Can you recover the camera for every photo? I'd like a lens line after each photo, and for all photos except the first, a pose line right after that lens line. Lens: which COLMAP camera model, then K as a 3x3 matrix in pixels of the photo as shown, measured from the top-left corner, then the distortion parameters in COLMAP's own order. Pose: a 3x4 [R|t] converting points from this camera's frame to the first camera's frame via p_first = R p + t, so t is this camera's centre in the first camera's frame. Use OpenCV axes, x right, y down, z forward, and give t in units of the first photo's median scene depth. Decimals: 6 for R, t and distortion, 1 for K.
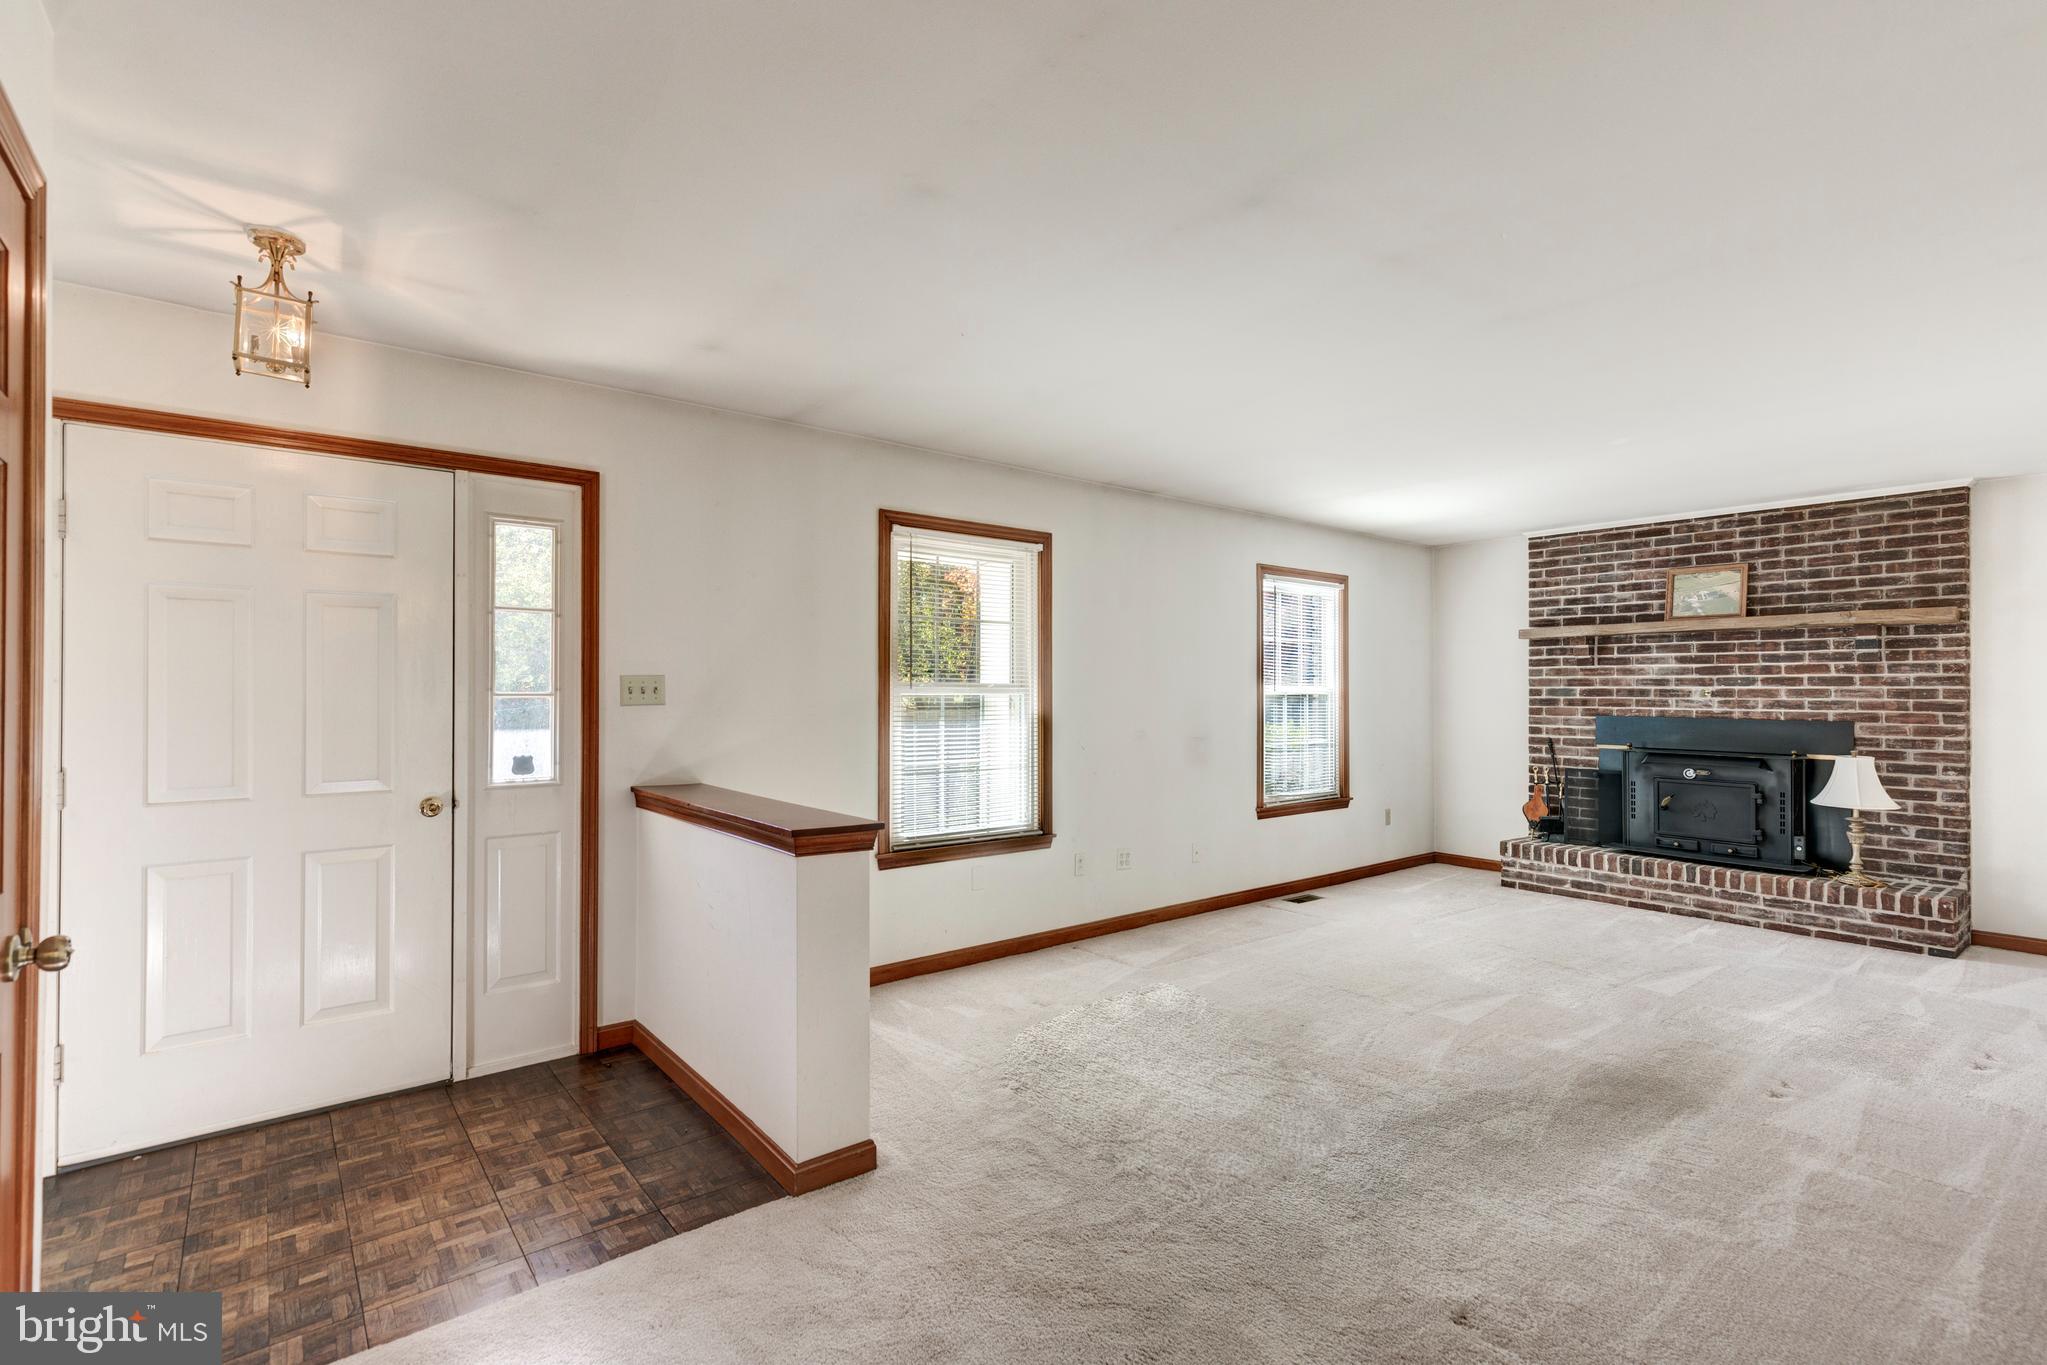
lens RADIAL K [[931.4, 0, 1017.8], [0, 931.4, 686.9], [0, 0, 1]] dist [0.001828, -0.000132]
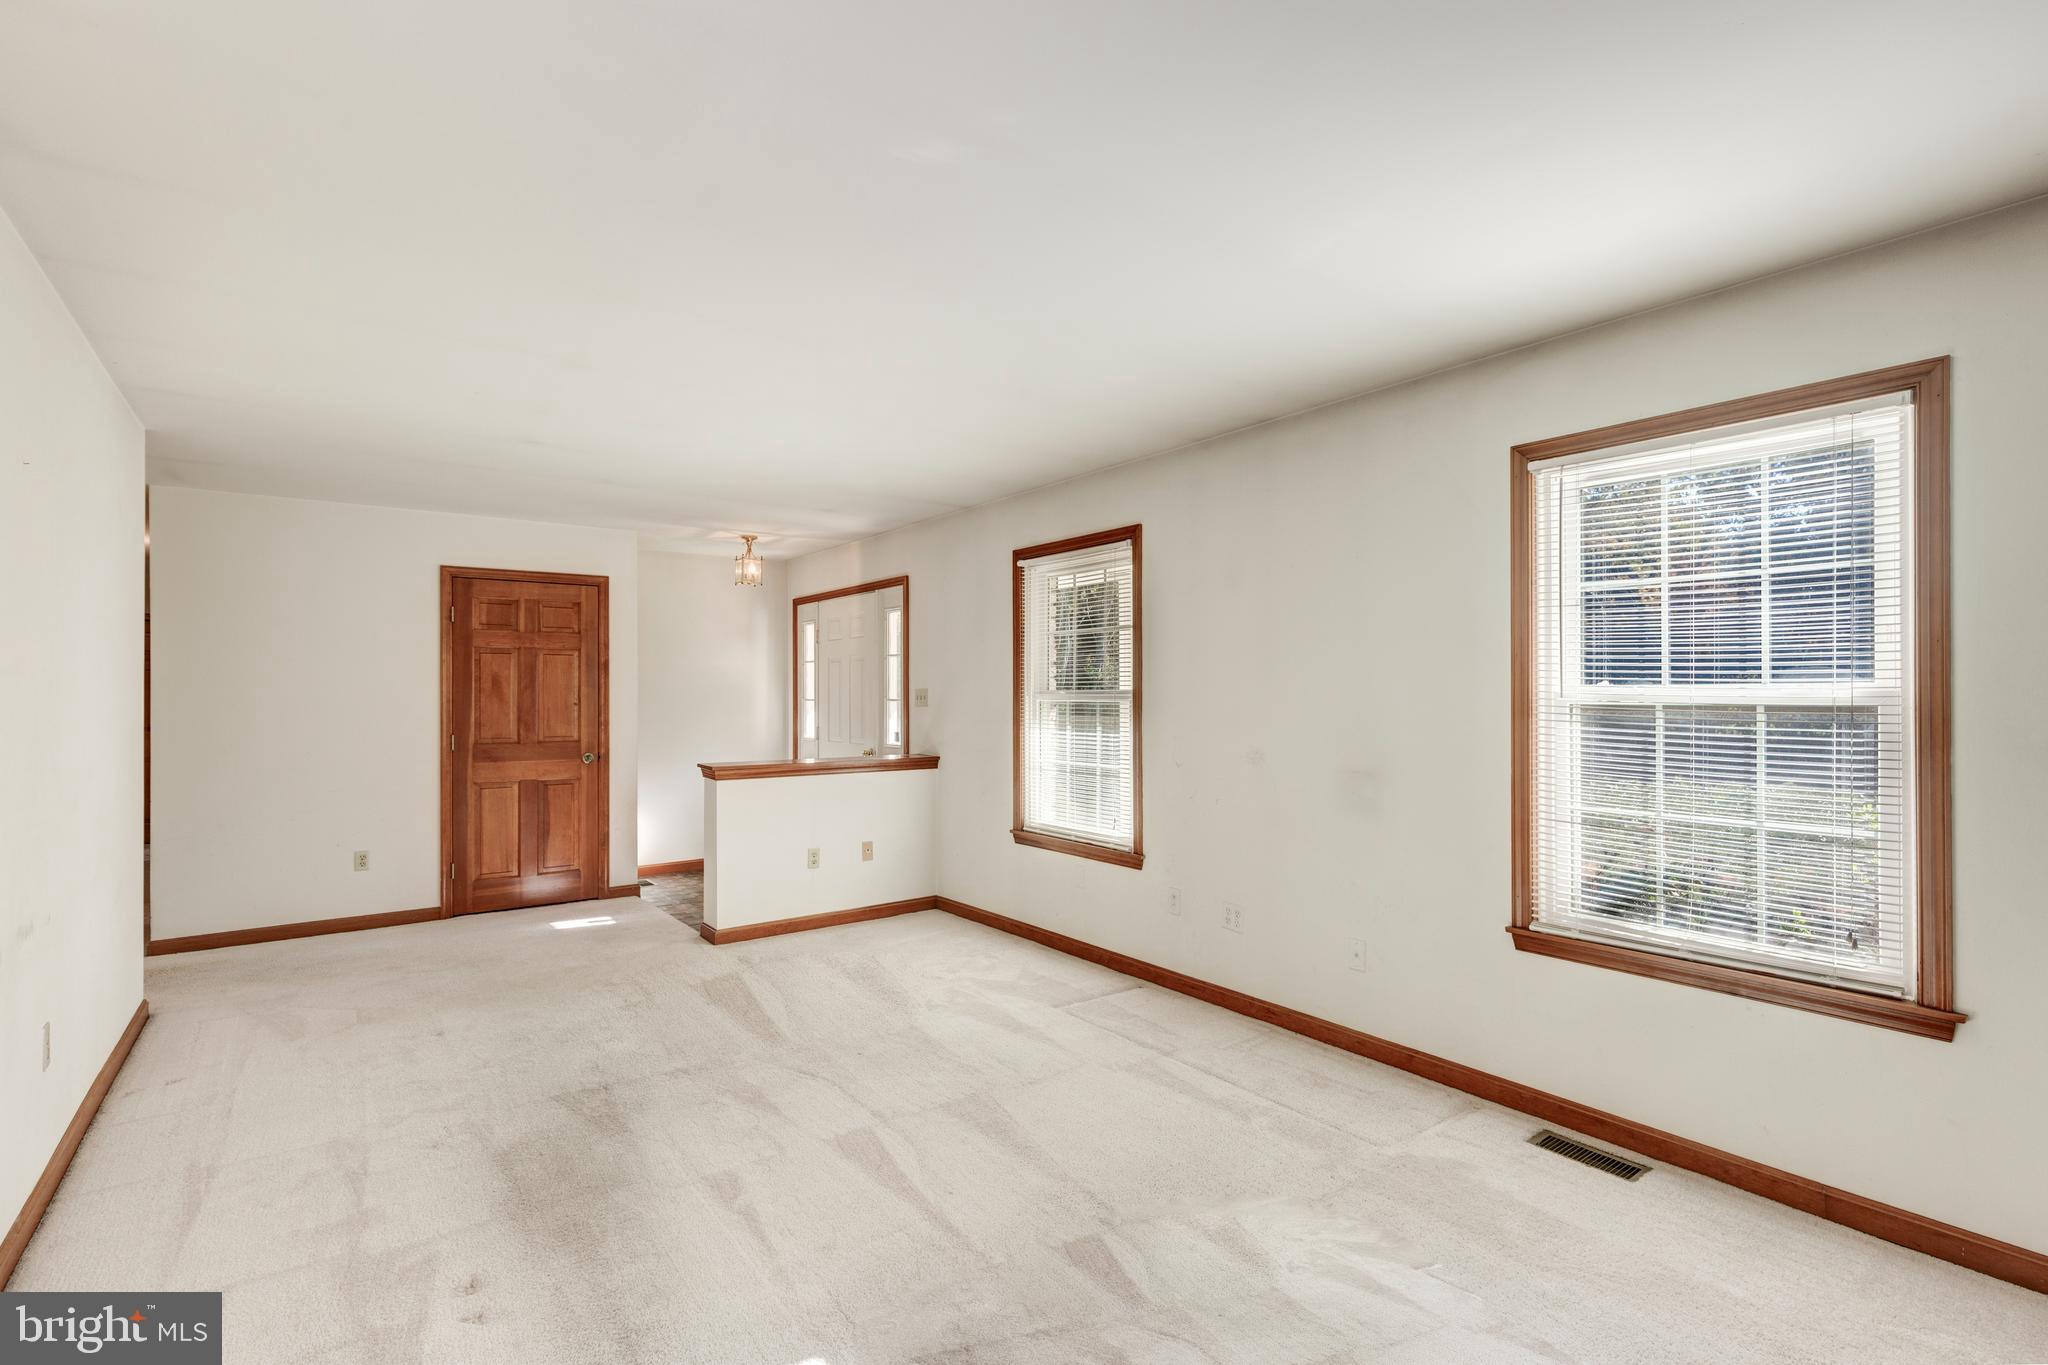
lens RADIAL K [[931.9, 0, 1018.3], [0, 931.9, 686.9], [0, 0, 1]] dist [0.001828, -0.000132]
pose [[-0.024074, -0.013630, -0.999617, 0.982529], [0.003860, 0.999898, -0.013727, 0.005766], [0.999703, -0.004189, -0.024019, 0.934771]]
